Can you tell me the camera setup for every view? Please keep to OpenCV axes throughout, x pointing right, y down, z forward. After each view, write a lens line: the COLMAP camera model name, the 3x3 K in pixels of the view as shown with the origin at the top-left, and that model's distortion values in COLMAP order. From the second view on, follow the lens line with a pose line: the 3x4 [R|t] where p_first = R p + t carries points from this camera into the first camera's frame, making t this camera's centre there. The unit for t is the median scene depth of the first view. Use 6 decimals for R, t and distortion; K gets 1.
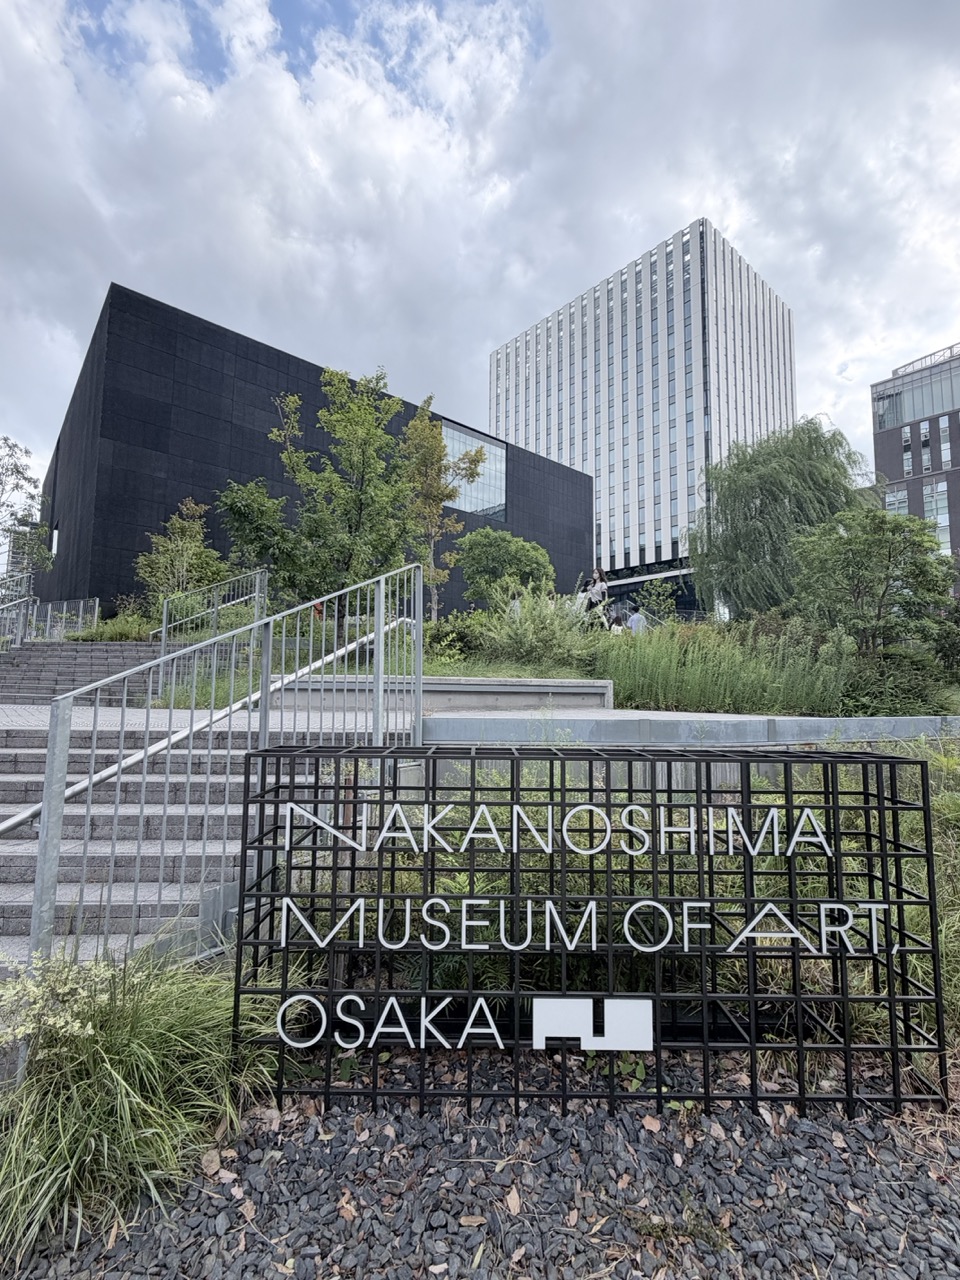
lens RADIAL K [[571.9, 0, 480.0], [0, 571.9, 640.0], [0, 0, 1]] dist [-0.000065, 0.000008]
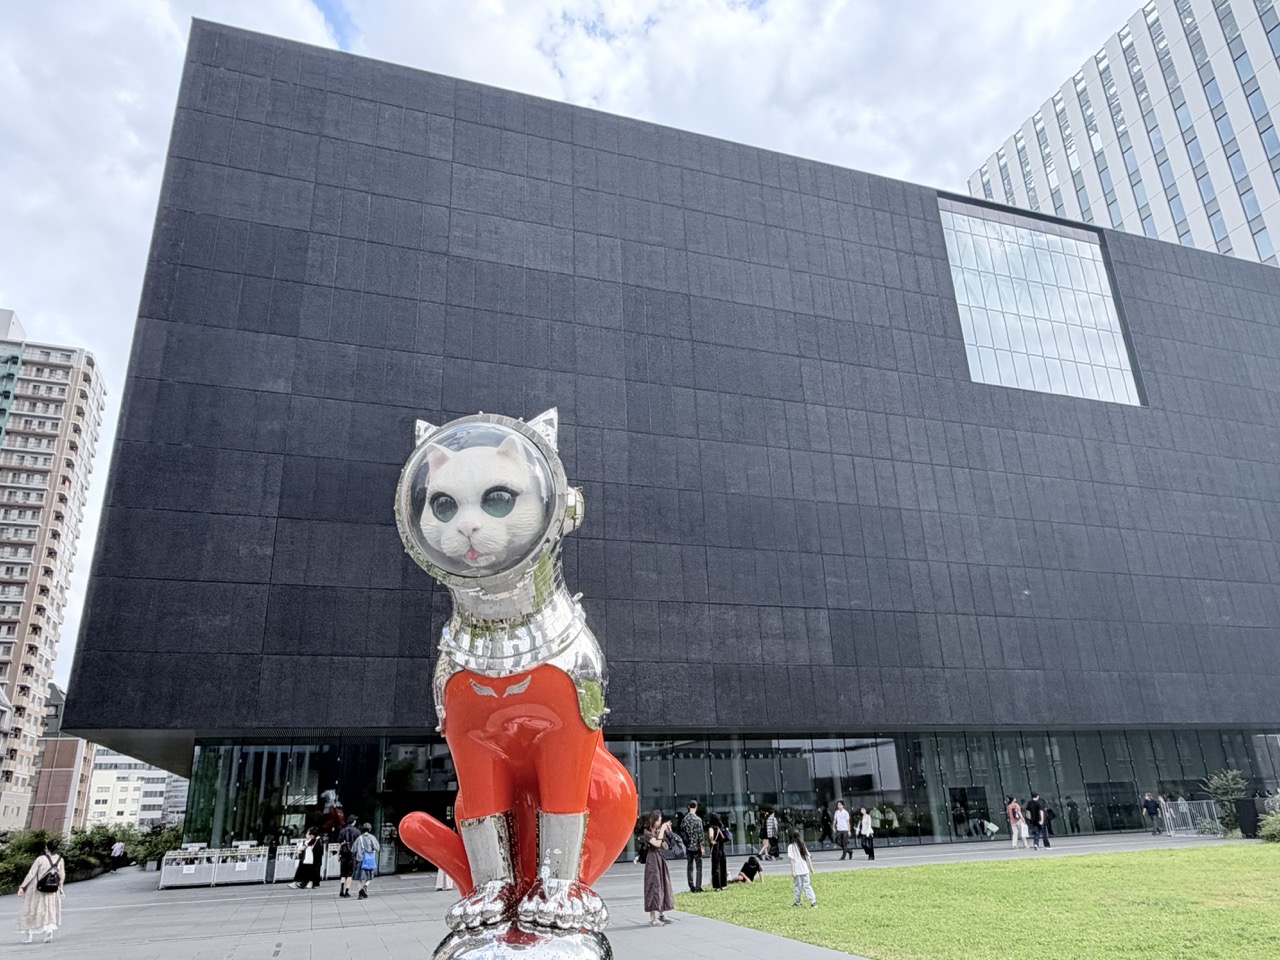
lens RADIAL K [[883.7, 0, 640.0], [0, 883.7, 480.0], [0, 0, 1]] dist [-0.002320, -0.002124]
pose [[0.932083, -0.175262, -0.317024, -0.123760], [0.087042, 0.957885, -0.273640, -0.031849], [0.351632, 0.227461, 0.908084, 0.483578]]
